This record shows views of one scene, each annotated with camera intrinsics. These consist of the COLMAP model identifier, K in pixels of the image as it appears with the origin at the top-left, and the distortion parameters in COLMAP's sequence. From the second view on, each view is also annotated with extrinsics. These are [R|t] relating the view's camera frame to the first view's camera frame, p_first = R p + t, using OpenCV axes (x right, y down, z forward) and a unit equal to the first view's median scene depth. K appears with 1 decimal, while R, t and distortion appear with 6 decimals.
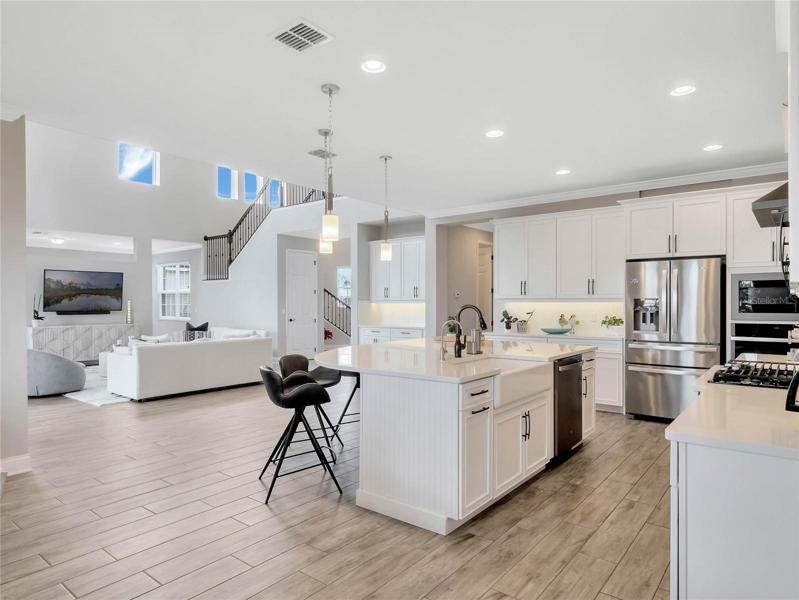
lens RADIAL K [[486.5, 0, 399.7], [0, 486.5, 305.5], [0, 0, 1]] dist [-0.008292, -0.001717]
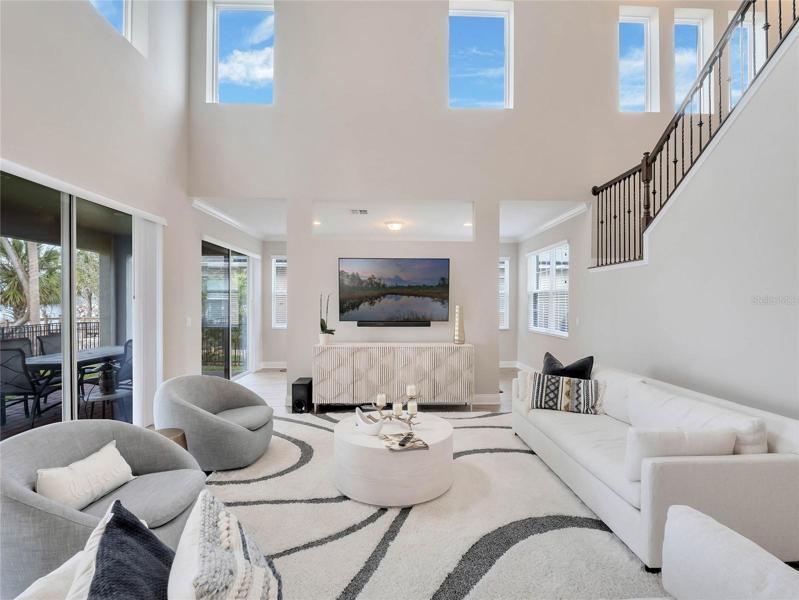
lens RADIAL K [[385.2, 0, 401.3], [0, 385.2, 304.3], [0, 0, 1]] dist [-0.010669, 0.001248]
pose [[0.643552, 0.005040, -0.765386, -0.246325], [-0.009298, 0.999956, -0.001234, -0.009959], [0.765346, 0.007911, 0.643571, 0.657804]]
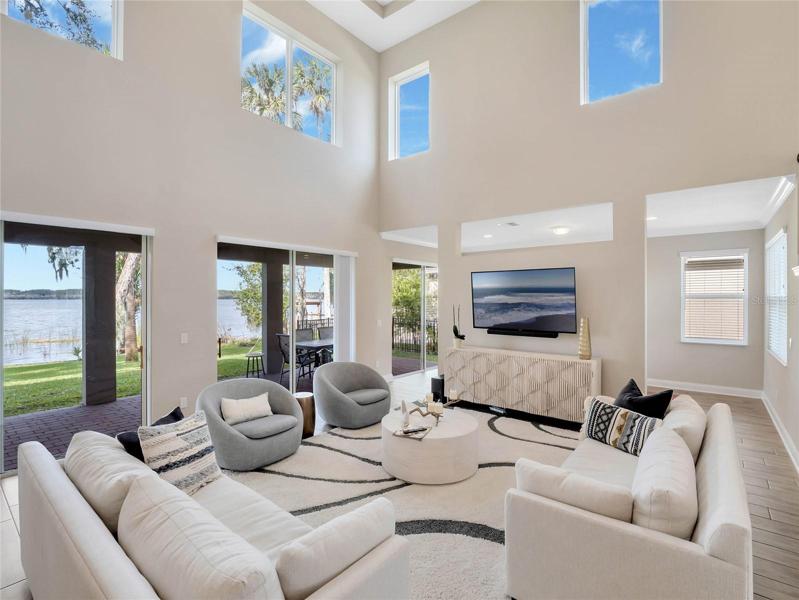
lens RADIAL K [[385.2, 0, 402.2], [0, 385.2, 295.2], [0, 0, 1]] dist [-0.010669, 0.001248]
pose [[-0.016734, -0.006443, -0.999839, -0.117377], [-0.007430, 0.999952, -0.006319, -0.031195], [0.999832, 0.007323, -0.016781, 0.819673]]
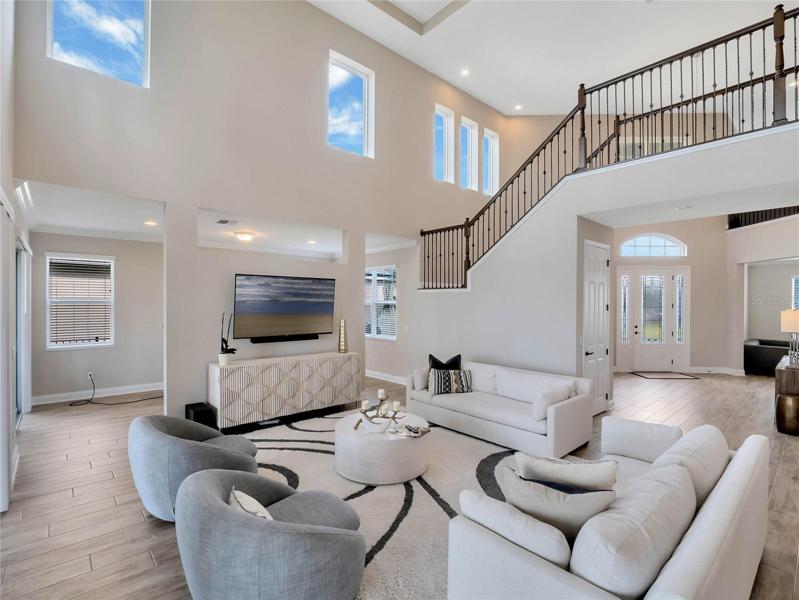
lens RADIAL K [[385.2, 0, 398.9], [0, 385.2, 303.7], [0, 0, 1]] dist [-0.010669, 0.001248]
pose [[0.985305, 0.005127, -0.170730, -0.392816], [-0.006314, 0.999960, -0.006409, -0.030102], [0.170690, 0.007392, 0.985297, 0.483770]]
